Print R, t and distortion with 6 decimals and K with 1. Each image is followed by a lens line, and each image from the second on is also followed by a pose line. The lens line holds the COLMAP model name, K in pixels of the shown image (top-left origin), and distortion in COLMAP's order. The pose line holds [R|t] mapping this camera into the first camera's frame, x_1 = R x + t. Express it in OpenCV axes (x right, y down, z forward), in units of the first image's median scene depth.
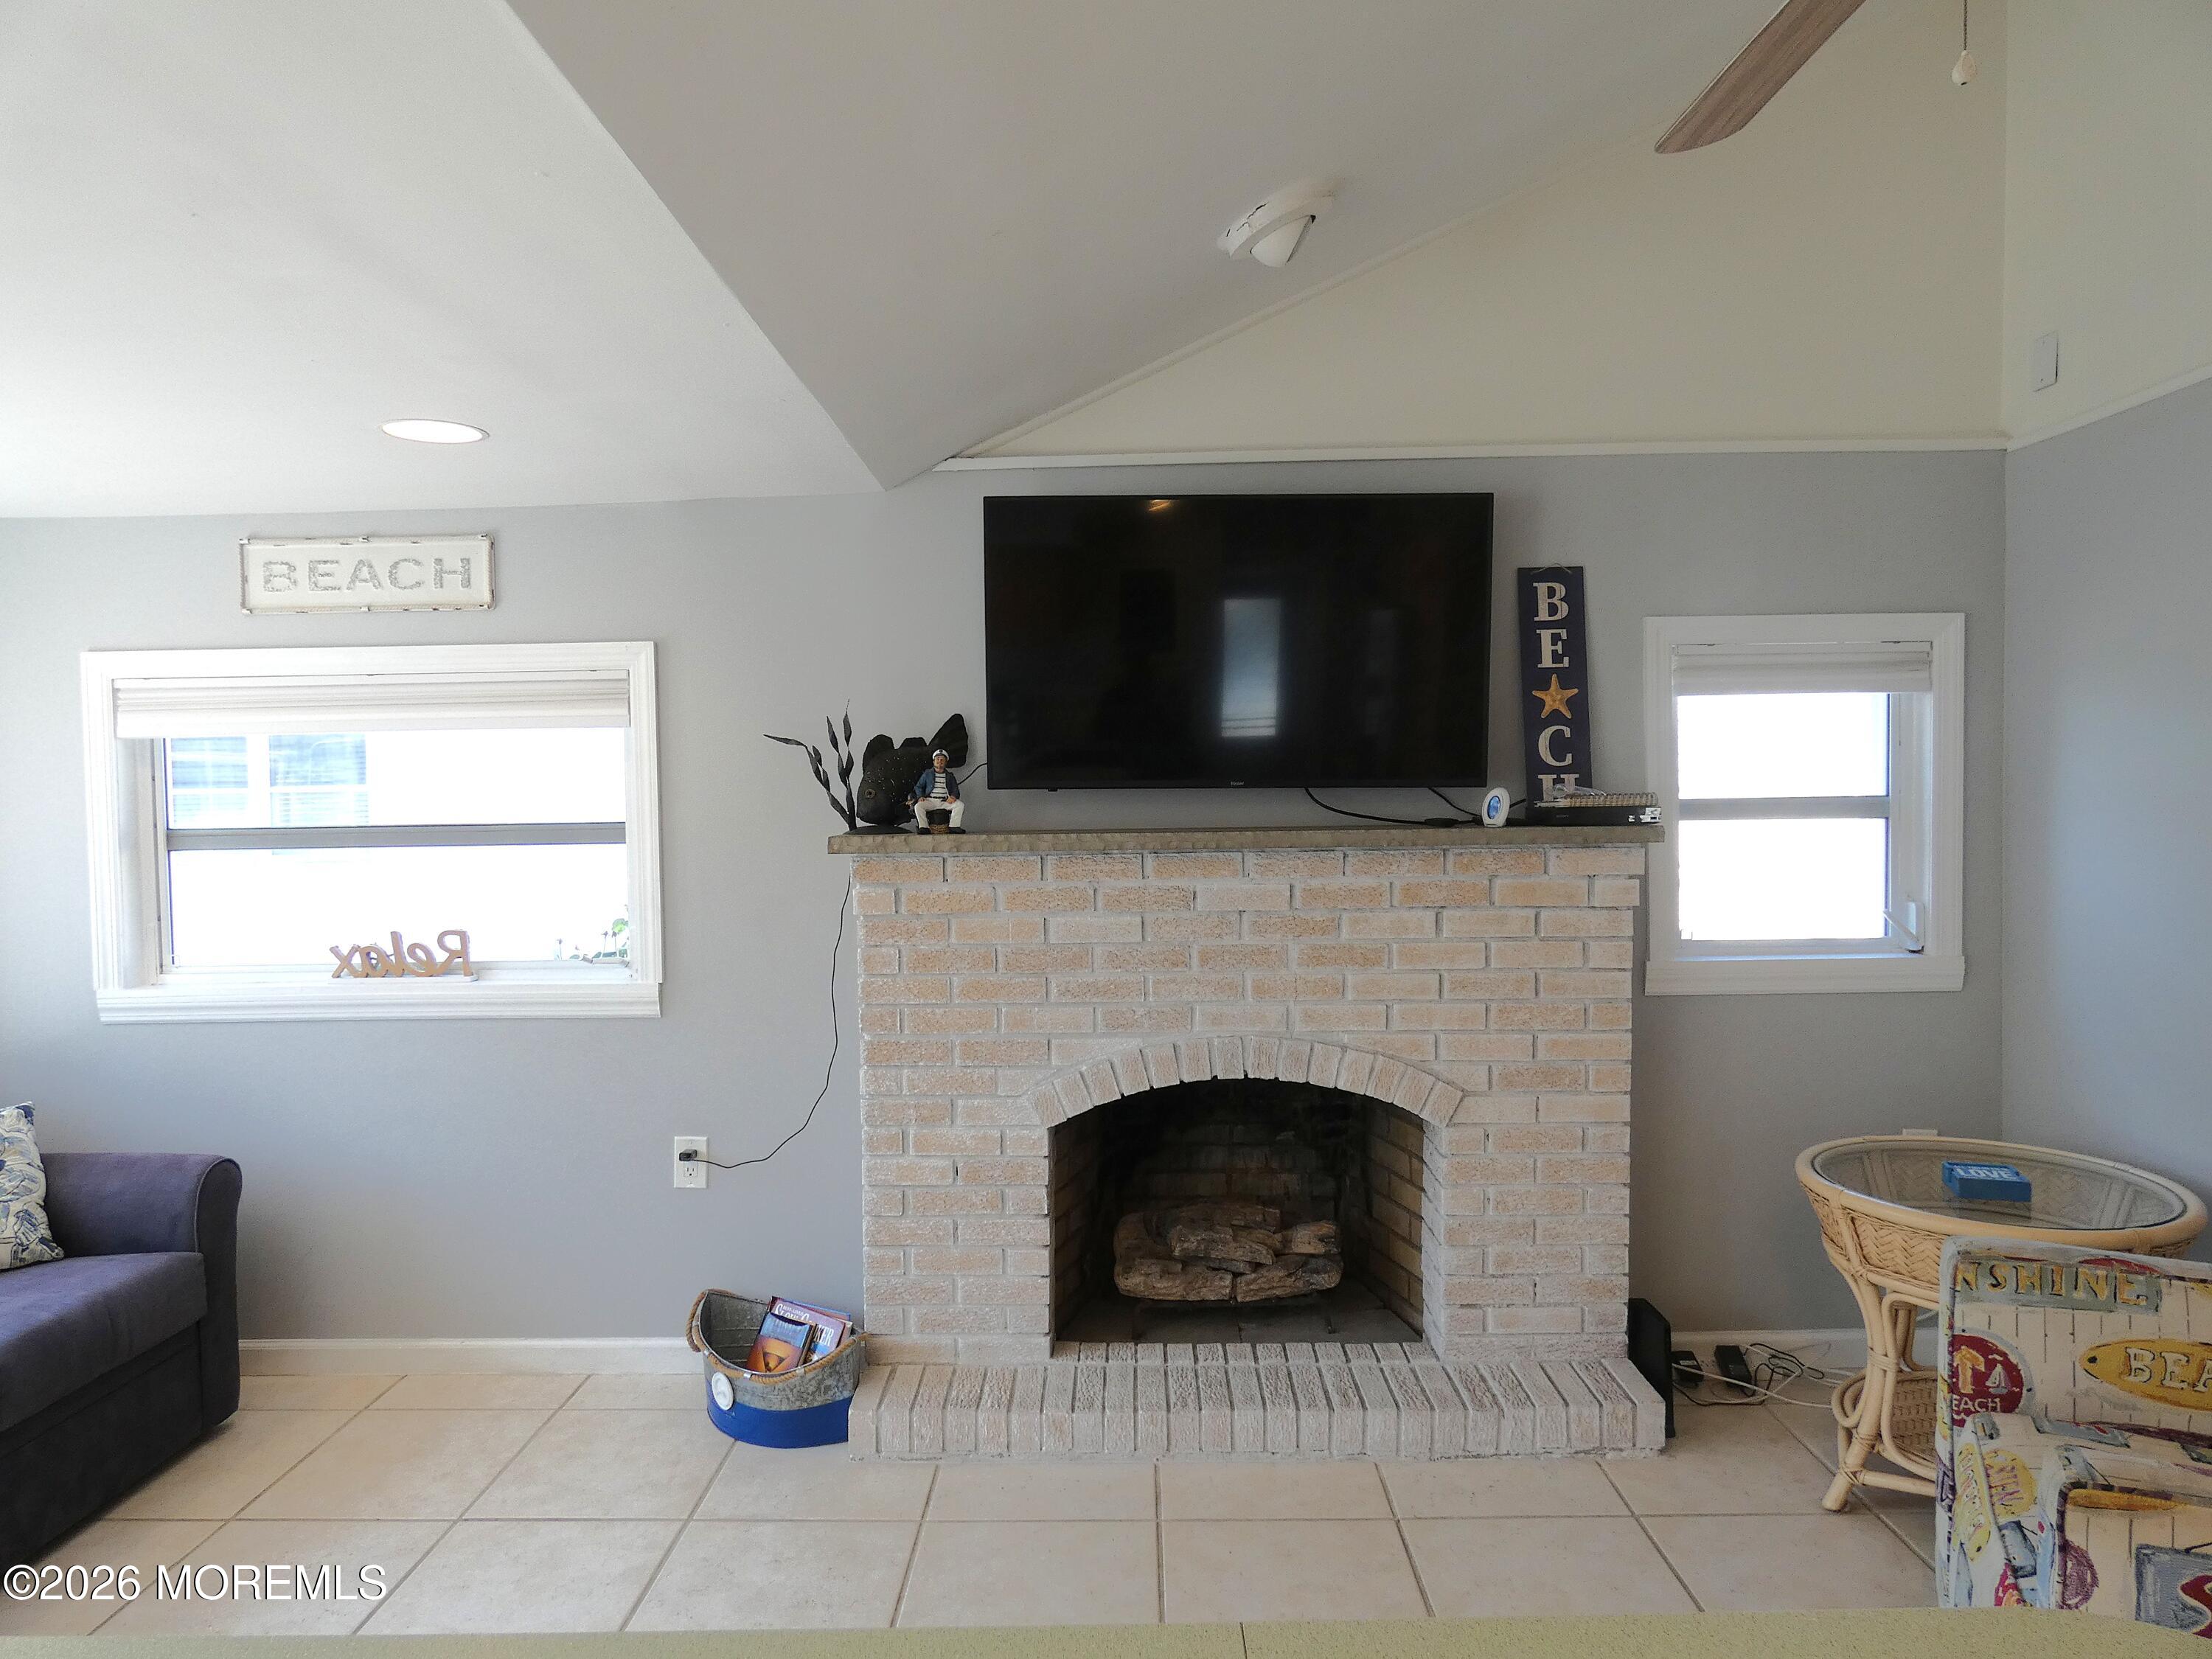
lens RADIAL K [[1301.7, 0, 1103.2], [0, 1301.7, 847.7], [0, 0, 1]] dist [-0.001576, -0.001886]
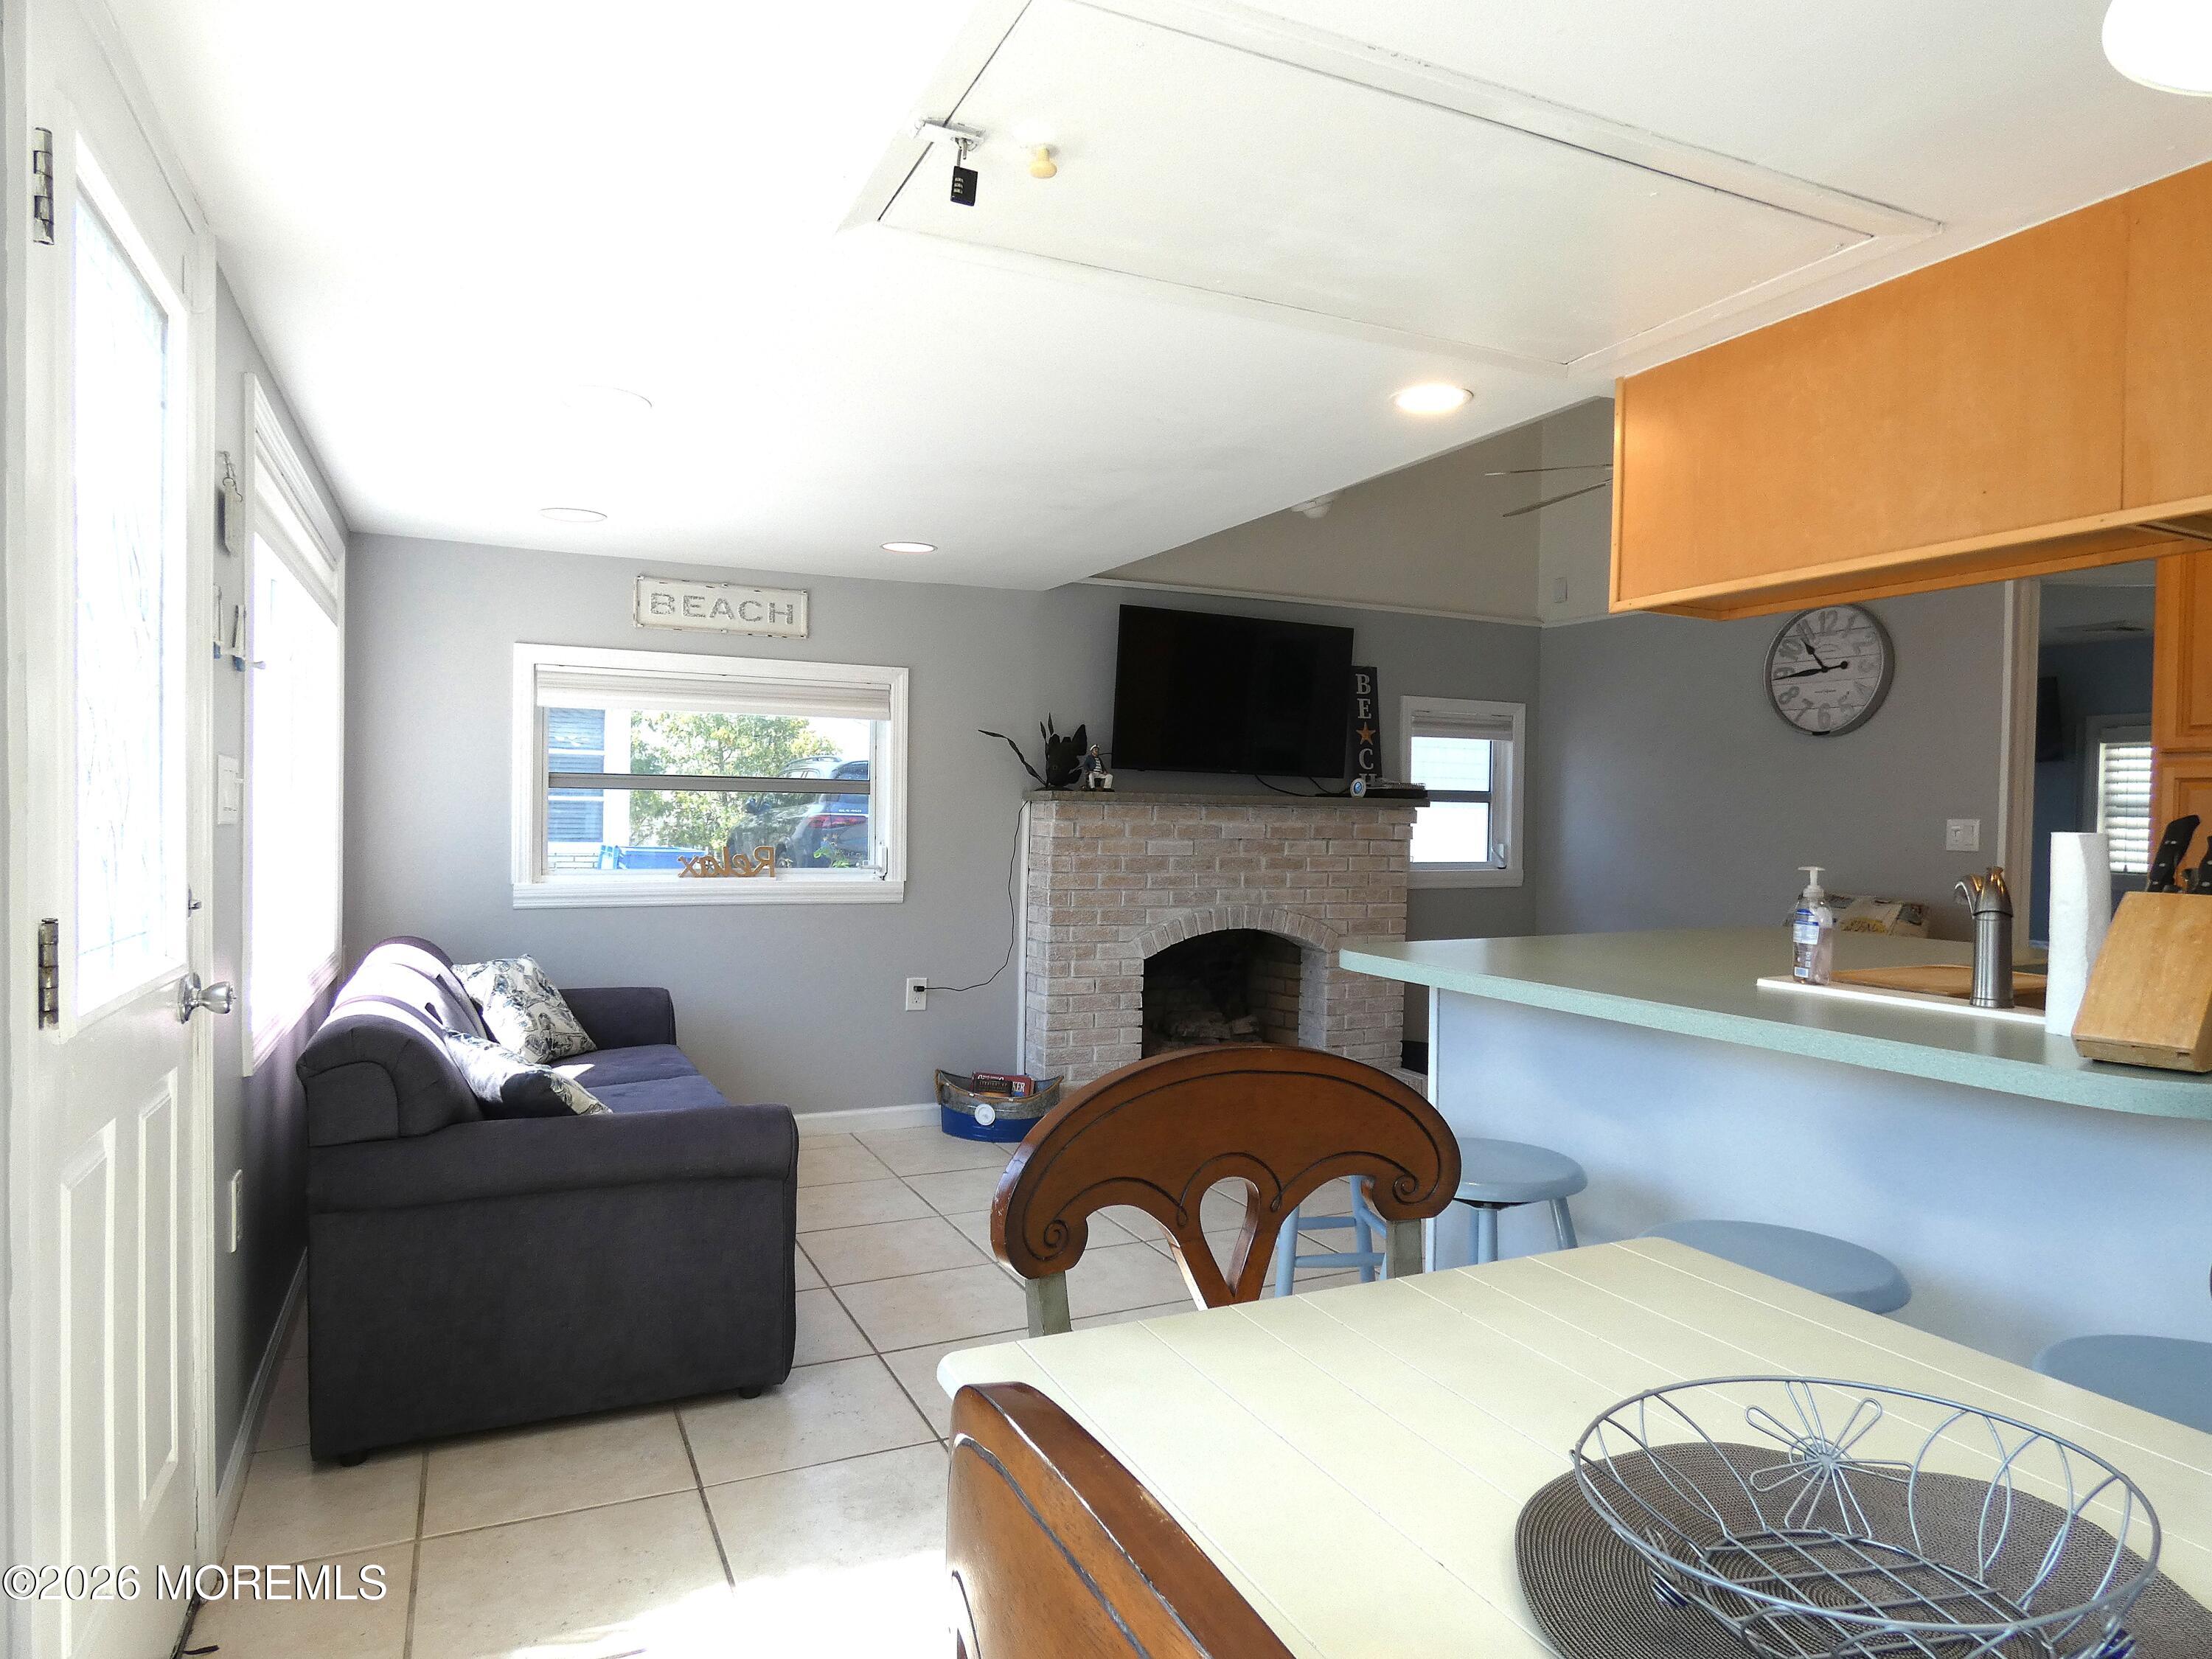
lens RADIAL K [[1320.0, 0, 1106.0], [0, 1320.0, 829.5], [0, 0, 1]] dist [-0.000575, 0.000108]
pose [[0.893750, 0.022765, 0.447987, -0.878298], [-0.011913, 0.999564, -0.027027, 0.084803], [-0.448406, 0.018818, 0.893632, -0.582001]]
